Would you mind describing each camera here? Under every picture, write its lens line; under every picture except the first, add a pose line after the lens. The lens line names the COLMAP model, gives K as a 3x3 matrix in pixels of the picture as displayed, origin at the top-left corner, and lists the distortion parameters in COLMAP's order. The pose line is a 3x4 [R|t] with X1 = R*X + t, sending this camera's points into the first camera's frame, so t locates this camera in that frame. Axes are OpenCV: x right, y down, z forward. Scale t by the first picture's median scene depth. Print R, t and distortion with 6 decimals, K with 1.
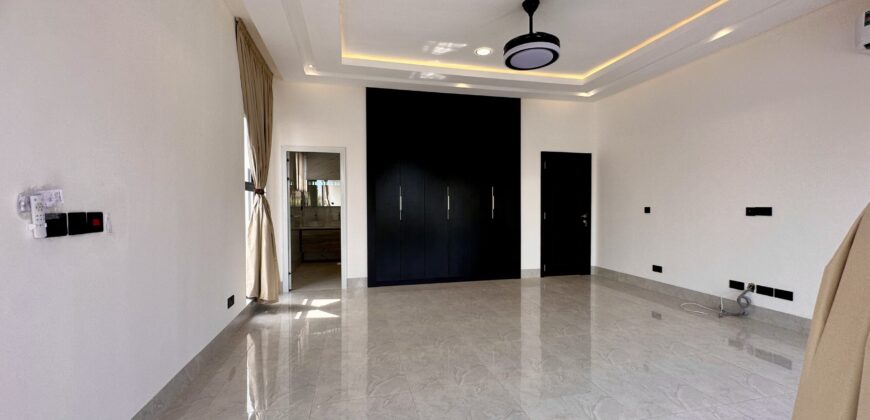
lens RADIAL K [[347.7, 0, 430.0], [0, 347.7, 211.2], [0, 0, 1]] dist [-0.004812, 0.001297]
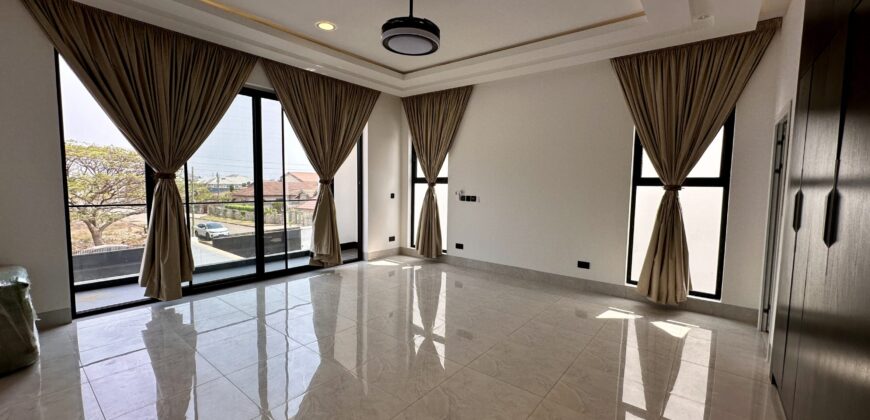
lens RADIAL K [[347.7, 0, 434.2], [0, 347.7, 212.5], [0, 0, 1]] dist [-0.004812, 0.001297]
pose [[-0.791061, 0.026295, -0.611172, 0.497512], [-0.032407, 0.995872, 0.084792, -0.036716], [0.610878, 0.086881, -0.786943, 1.085590]]
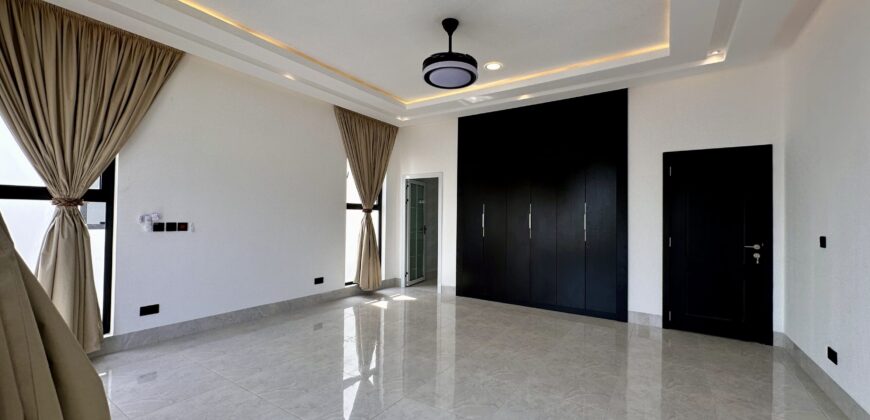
lens RADIAL K [[347.7, 0, 433.2], [0, 347.7, 208.5], [0, 0, 1]] dist [-0.004812, 0.001297]
pose [[0.678037, -0.004525, -0.735014, 0.588780], [-0.029760, 0.998992, -0.033603, -0.019084], [0.734425, 0.044658, 0.677219, 0.182378]]
